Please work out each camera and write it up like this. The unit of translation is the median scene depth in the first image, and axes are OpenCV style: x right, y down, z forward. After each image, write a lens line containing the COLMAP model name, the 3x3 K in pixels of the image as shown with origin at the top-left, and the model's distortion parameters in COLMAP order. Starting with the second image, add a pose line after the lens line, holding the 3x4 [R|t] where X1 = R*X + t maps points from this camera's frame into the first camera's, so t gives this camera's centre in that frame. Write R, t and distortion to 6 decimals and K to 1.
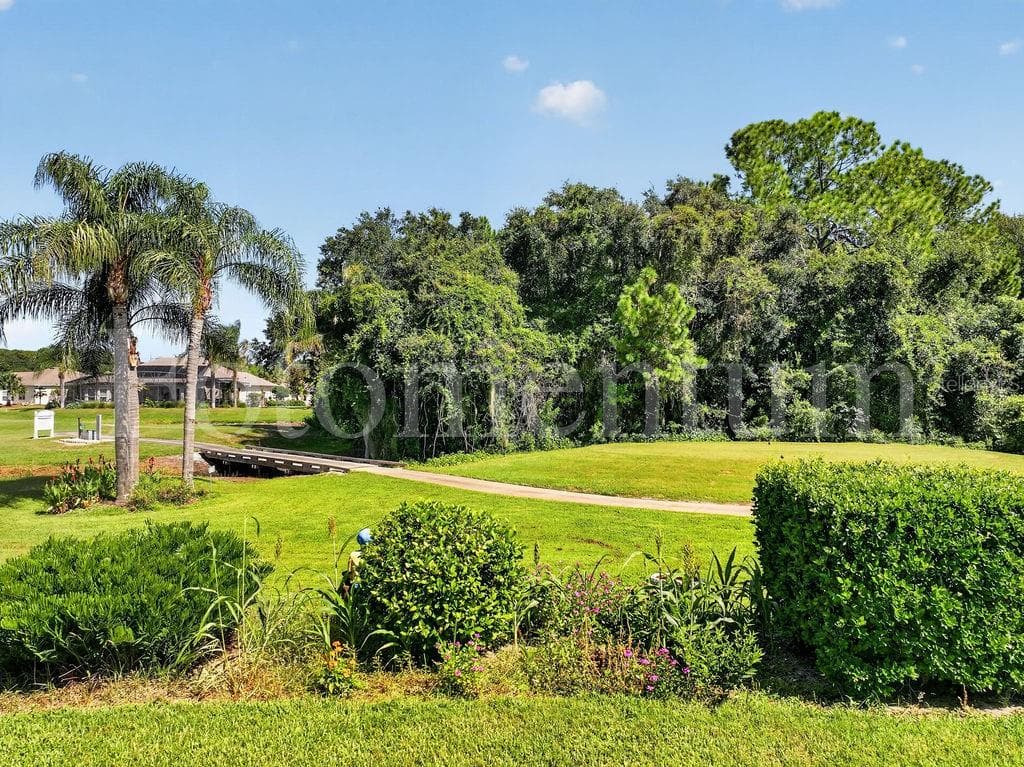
lens RADIAL K [[721.9, 0, 504.9], [0, 721.9, 375.8], [0, 0, 1]] dist [-0.003075, 0.019691]
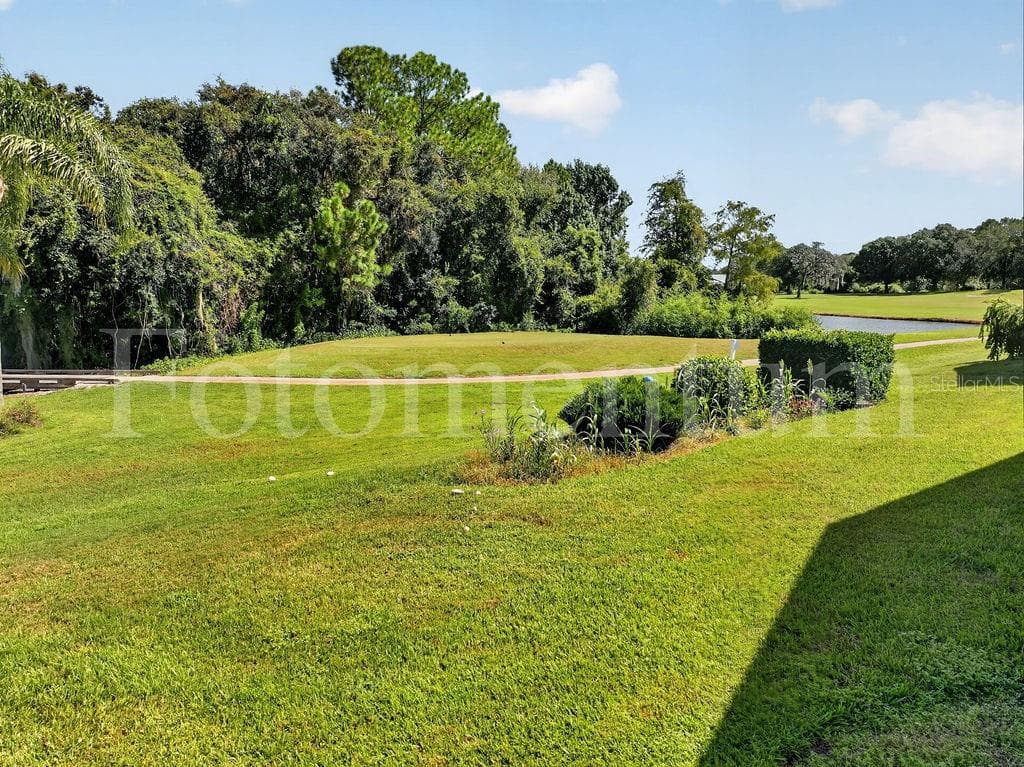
lens RADIAL K [[721.9, 0, 509.5], [0, 721.9, 380.6], [0, 0, 1]] dist [-0.003075, 0.019691]
pose [[0.756215, -0.081741, 0.649197, -0.346998], [-0.013797, 0.989954, 0.140717, -0.007558], [-0.654177, -0.115370, 0.747490, -0.035968]]
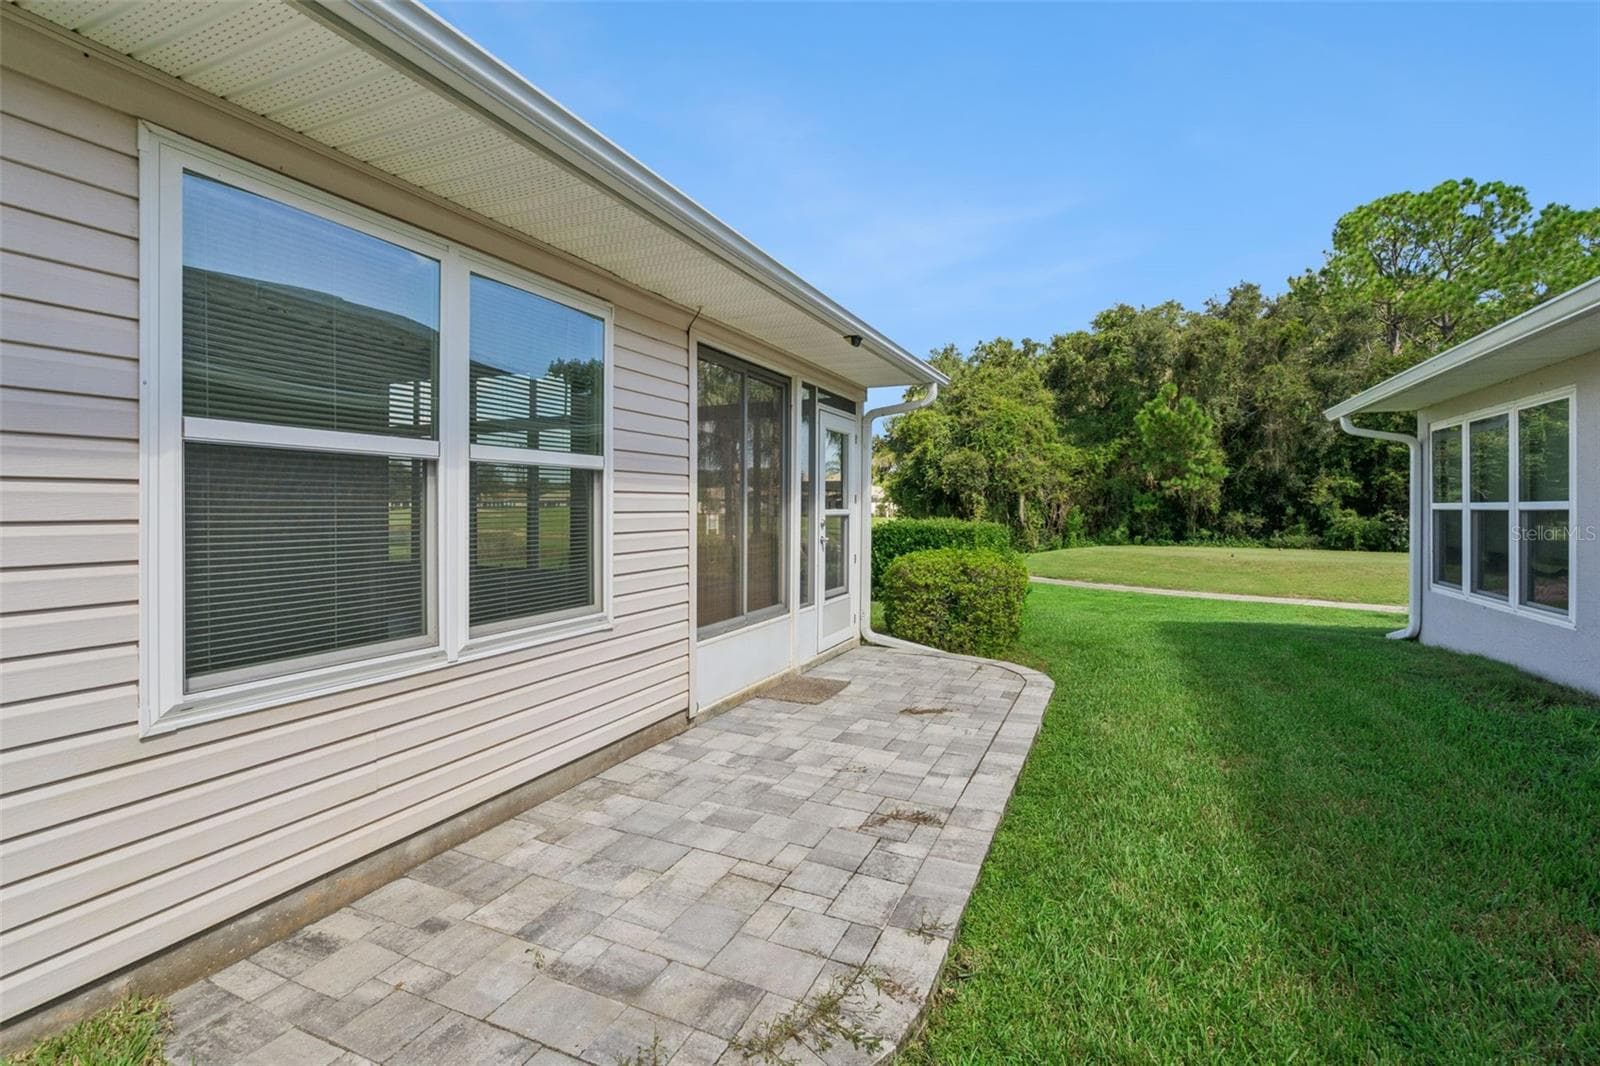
lens RADIAL K [[745.4, 0, 804.4], [0, 745.4, 510.6], [0, 0, 1]] dist [0.005417, 0.001224]
pose [[0.888863, 0.006699, -0.458124, 0.220160], [0.004297, 0.999727, 0.022957, 0.010813], [0.458153, -0.022374, 0.888592, -0.225634]]
